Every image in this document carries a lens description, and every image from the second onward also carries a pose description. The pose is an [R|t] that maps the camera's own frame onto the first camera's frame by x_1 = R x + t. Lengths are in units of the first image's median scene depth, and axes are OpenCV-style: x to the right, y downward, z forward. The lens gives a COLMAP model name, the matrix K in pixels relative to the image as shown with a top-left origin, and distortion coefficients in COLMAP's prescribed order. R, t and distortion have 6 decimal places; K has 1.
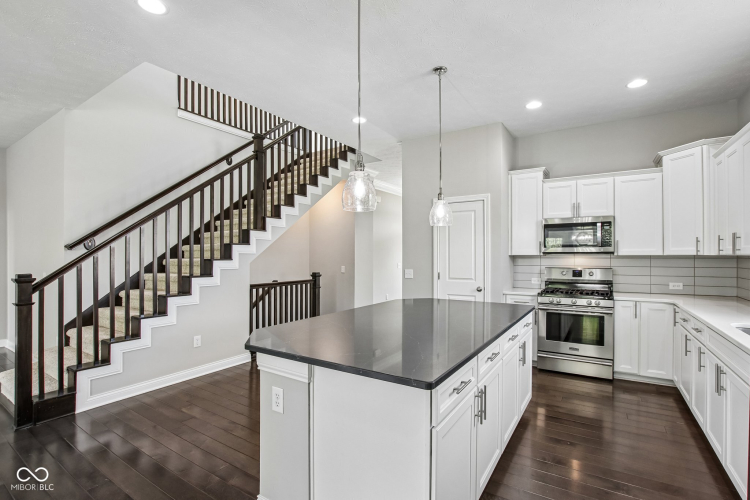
lens RADIAL K [[349.8, 0, 378.2], [0, 349.8, 263.3], [0, 0, 1]] dist [-0.027629, 0.002008]
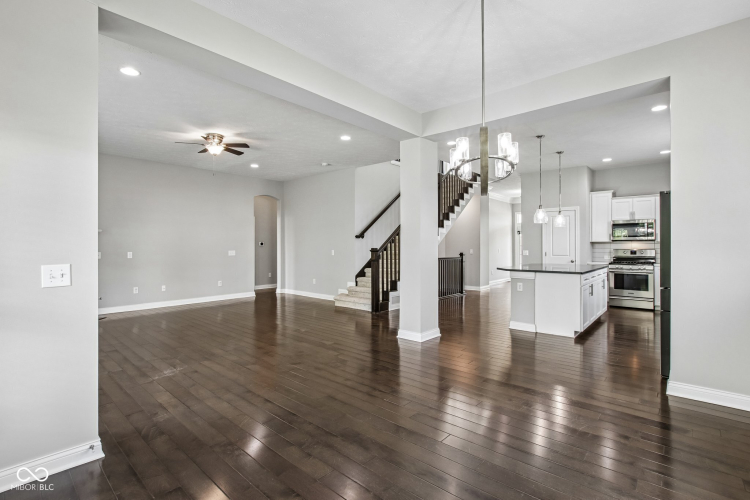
lens RADIAL K [[349.8, 0, 373.7], [0, 349.8, 246.7], [0, 0, 1]] dist [-0.027629, 0.002008]
pose [[0.987830, 0.004802, -0.155465, -0.425921], [-0.007893, 0.999783, -0.019269, 0.044144], [0.155339, 0.020262, 0.987653, -0.872103]]
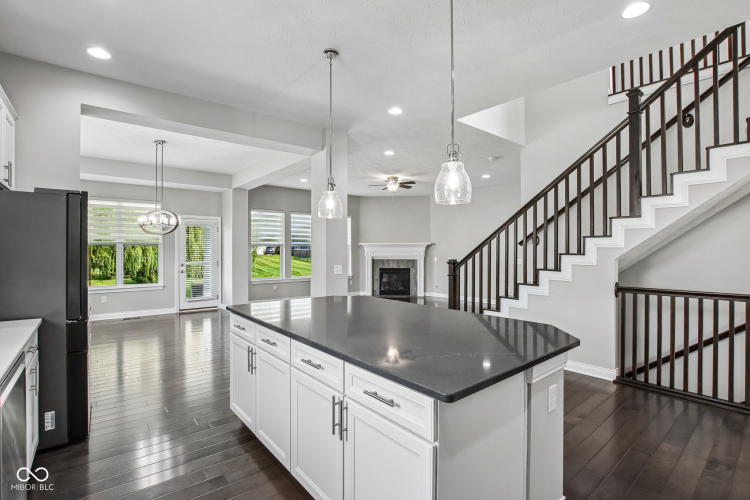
lens RADIAL K [[349.8, 0, 371.9], [0, 349.8, 248.5], [0, 0, 1]] dist [-0.027629, 0.002008]
pose [[-0.309507, 0.001461, -0.950896, 0.598138], [-0.015799, 0.999853, 0.006679, -0.023008], [0.950766, 0.017090, -0.309439, 0.760942]]
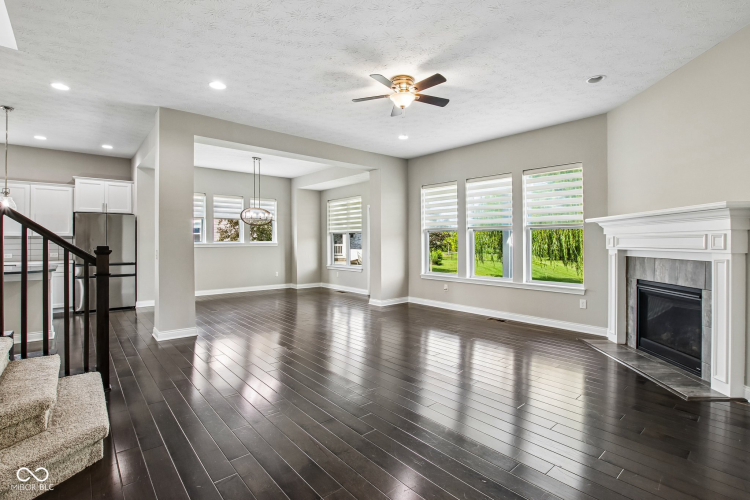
lens RADIAL K [[349.8, 0, 379.2], [0, 349.8, 243.7], [0, 0, 1]] dist [-0.027629, 0.002008]
pose [[-0.959440, 0.003141, 0.281897, -1.388415], [0.008780, 0.999786, 0.018746, 0.010567], [-0.281778, 0.020461, -0.959262, 1.149124]]
